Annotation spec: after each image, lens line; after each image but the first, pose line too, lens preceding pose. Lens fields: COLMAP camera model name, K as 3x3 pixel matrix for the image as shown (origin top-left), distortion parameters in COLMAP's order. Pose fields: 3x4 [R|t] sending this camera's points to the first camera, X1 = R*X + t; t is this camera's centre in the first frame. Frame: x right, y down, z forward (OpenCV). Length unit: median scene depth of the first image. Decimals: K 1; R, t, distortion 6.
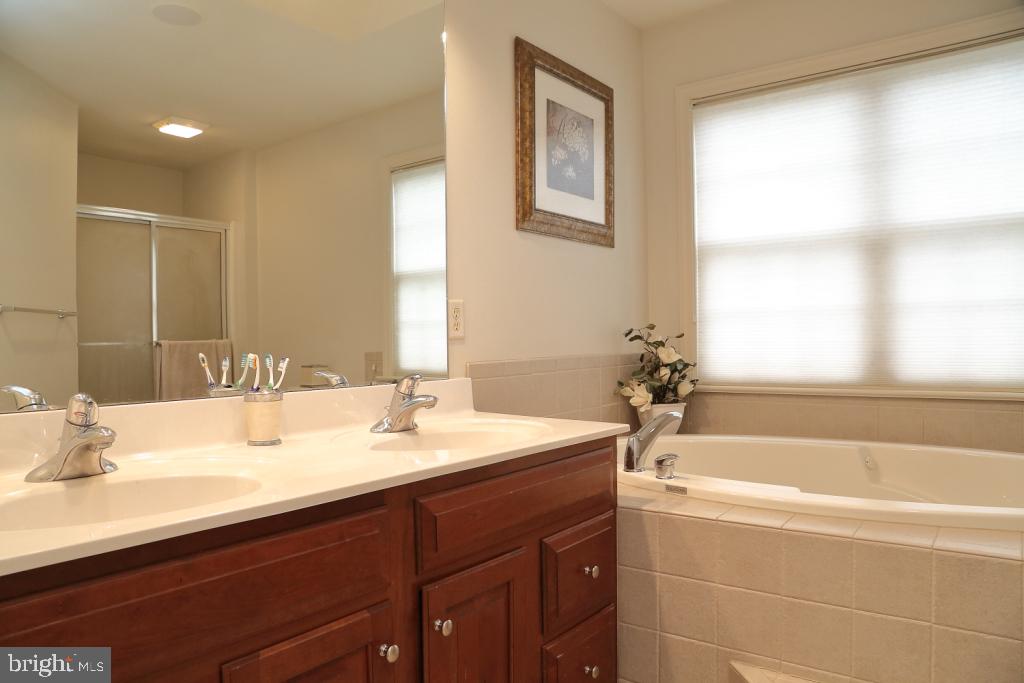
lens RADIAL K [[697.0, 0, 510.4], [0, 697.0, 344.1], [0, 0, 1]] dist [-0.118625, 0.063875]
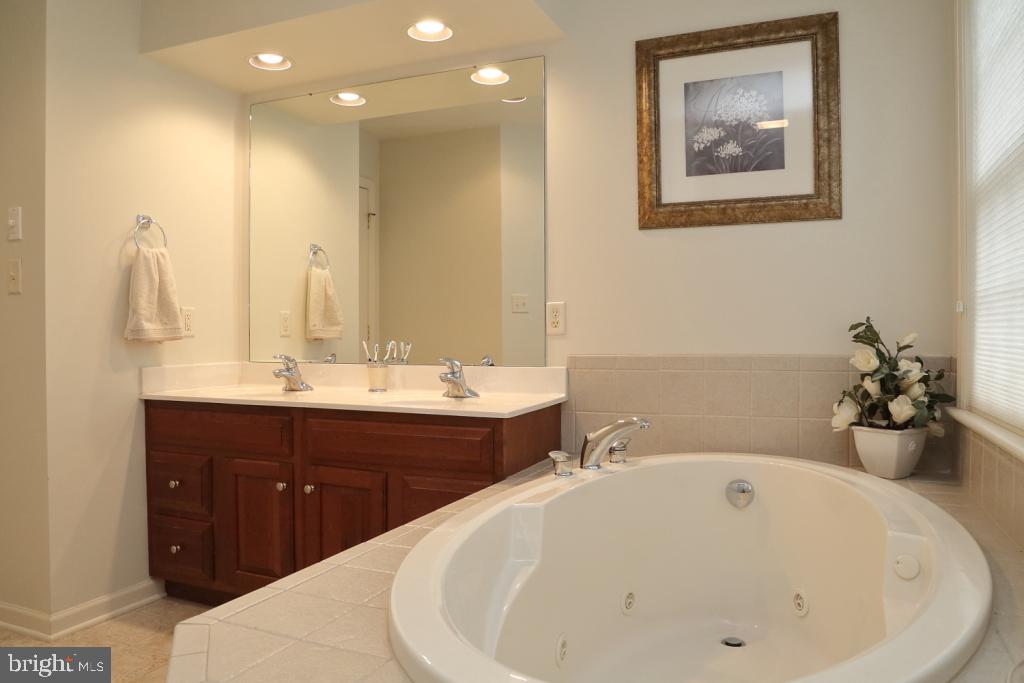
lens RADIAL K [[697.0, 0, 510.4], [0, 697.0, 344.1], [0, 0, 1]] dist [-0.118625, 0.063875]
pose [[0.250186, 0.038224, -0.967443, 0.929496], [-0.007436, 0.999267, 0.037559, -0.030195], [0.968169, -0.002203, 0.250286, 0.535044]]
